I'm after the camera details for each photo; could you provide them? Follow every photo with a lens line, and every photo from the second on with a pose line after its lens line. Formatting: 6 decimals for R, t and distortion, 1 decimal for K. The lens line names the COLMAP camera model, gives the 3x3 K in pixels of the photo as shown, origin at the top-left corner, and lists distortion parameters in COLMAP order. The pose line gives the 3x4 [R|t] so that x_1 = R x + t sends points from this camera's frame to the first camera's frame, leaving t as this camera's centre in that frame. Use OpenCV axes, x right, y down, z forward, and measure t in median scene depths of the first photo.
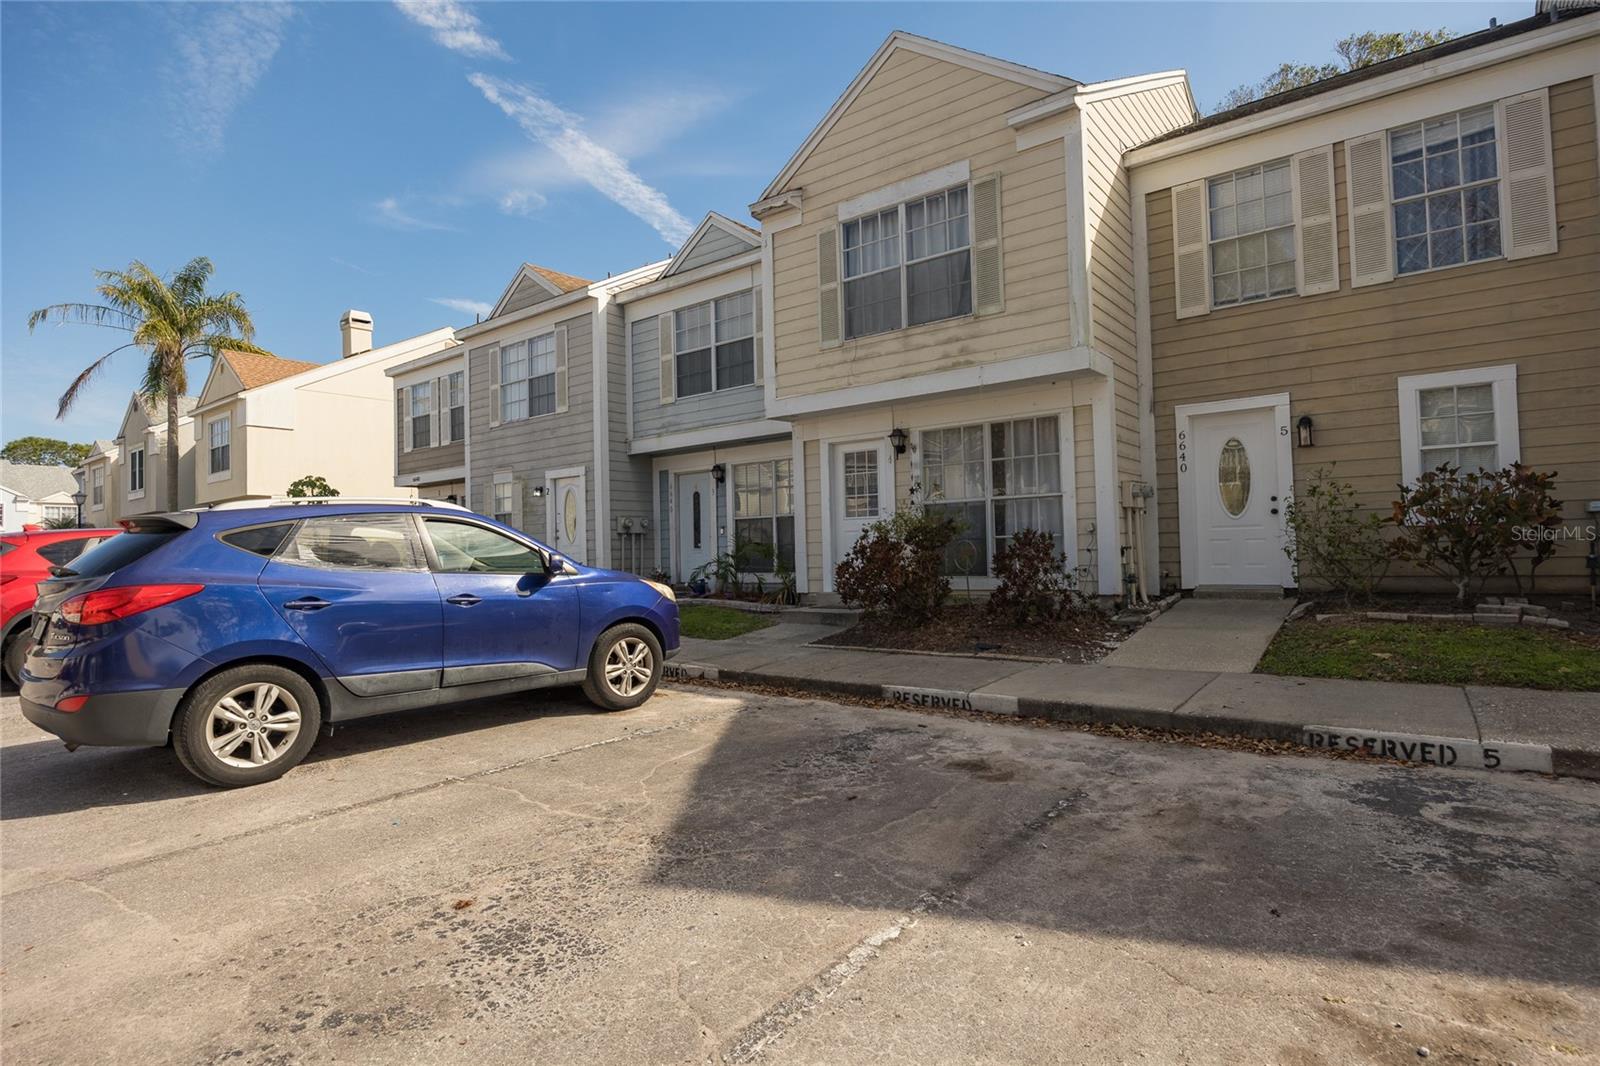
lens RADIAL K [[832.8, 0, 799.3], [0, 832.8, 533.7], [0, 0, 1]] dist [0.000585, 0.000131]
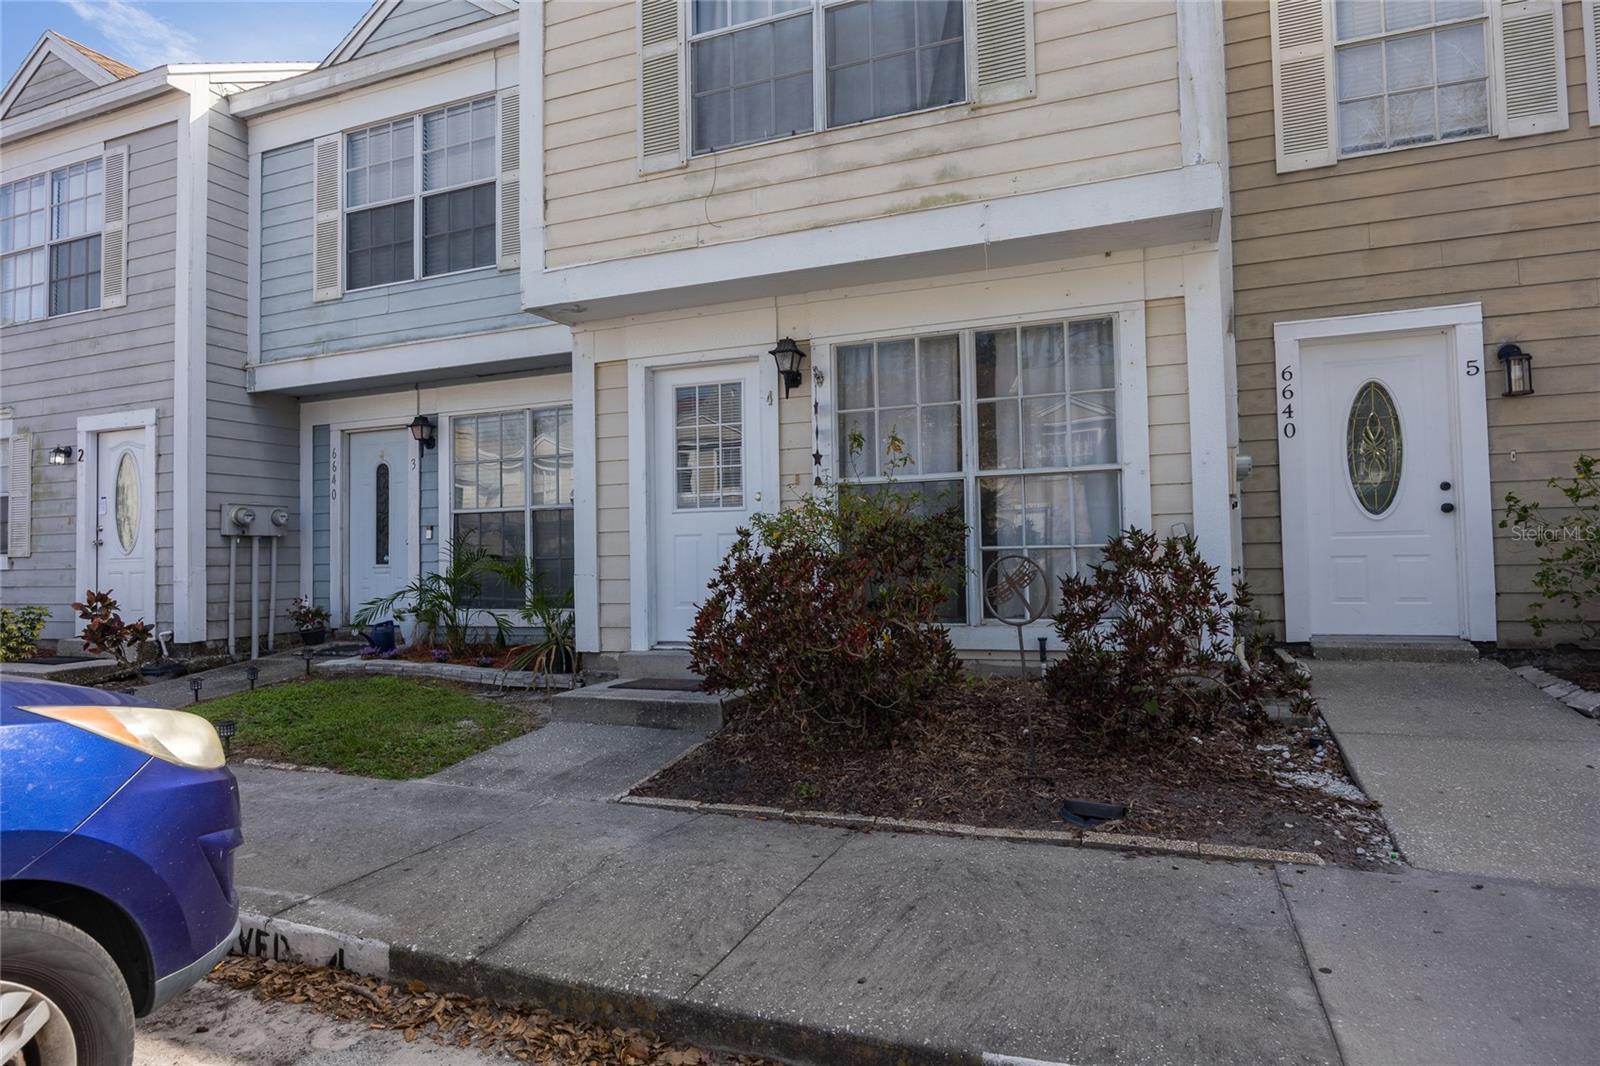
lens RADIAL K [[917.0, 0, 799.5], [0, 917.0, 527.2], [0, 0, 1]] dist [-0.011999, 0.000682]
pose [[0.960218, 0.015500, 0.278822, -0.034119], [-0.009925, 0.999722, -0.021397, 0.004000], [-0.279076, 0.017778, 0.960105, 0.459310]]
